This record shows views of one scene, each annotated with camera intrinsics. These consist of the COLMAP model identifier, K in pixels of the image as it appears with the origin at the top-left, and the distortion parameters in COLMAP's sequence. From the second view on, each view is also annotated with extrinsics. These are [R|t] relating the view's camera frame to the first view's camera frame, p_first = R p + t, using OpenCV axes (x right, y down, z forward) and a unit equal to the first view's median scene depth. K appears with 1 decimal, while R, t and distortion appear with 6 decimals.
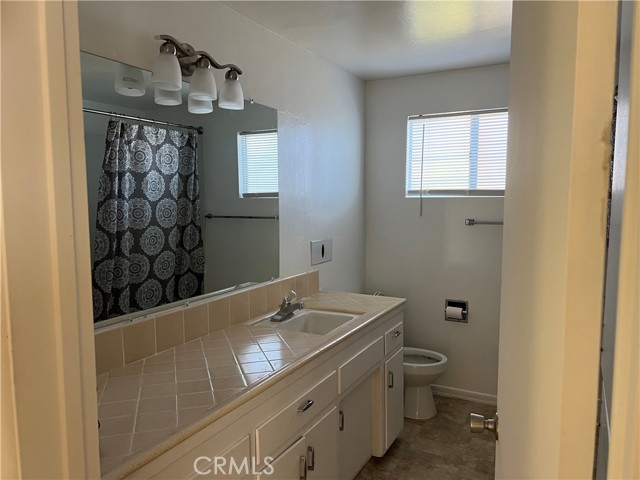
lens RADIAL K [[484.8, 0, 316.4], [0, 484.8, 243.6], [0, 0, 1]] dist [0.061162, -0.071035]
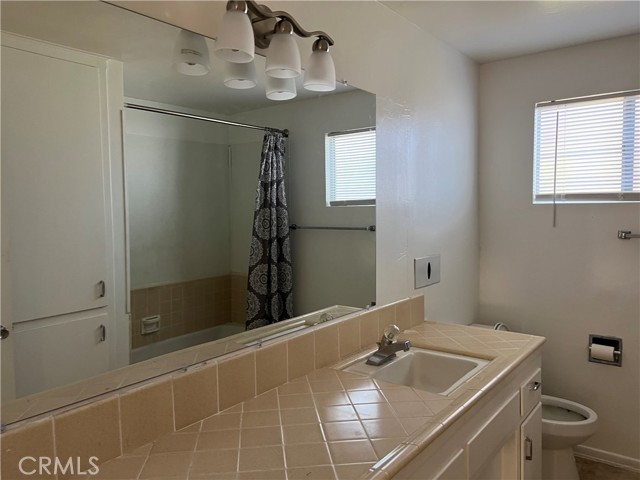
lens RADIAL K [[484.8, 0, 316.7], [0, 484.8, 243.0], [0, 0, 1]] dist [0.061162, -0.071035]
pose [[0.984779, 0.005382, -0.173730, -0.031121], [-0.008792, 0.999783, -0.018864, -0.014212], [0.173591, 0.020105, 0.984613, 0.174925]]
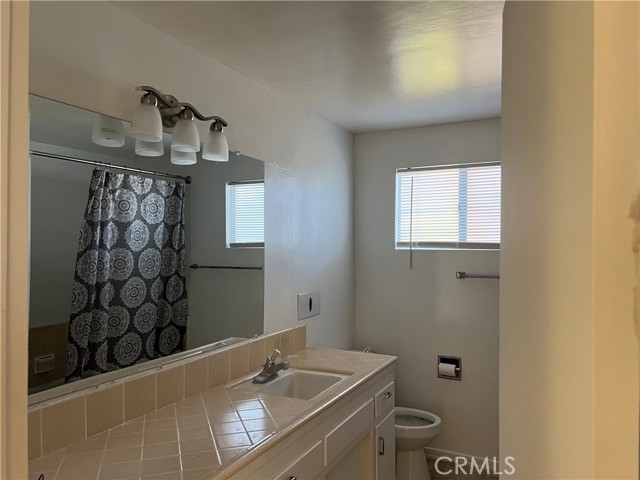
lens RADIAL K [[484.8, 0, 320.8], [0, 484.8, 245.0], [0, 0, 1]] dist [0.061162, -0.071035]
pose [[0.999594, 0.006411, 0.027758, 0.006912], [-0.003769, 0.995546, -0.094197, -0.012873], [-0.028238, 0.094055, 0.995166, 0.031538]]
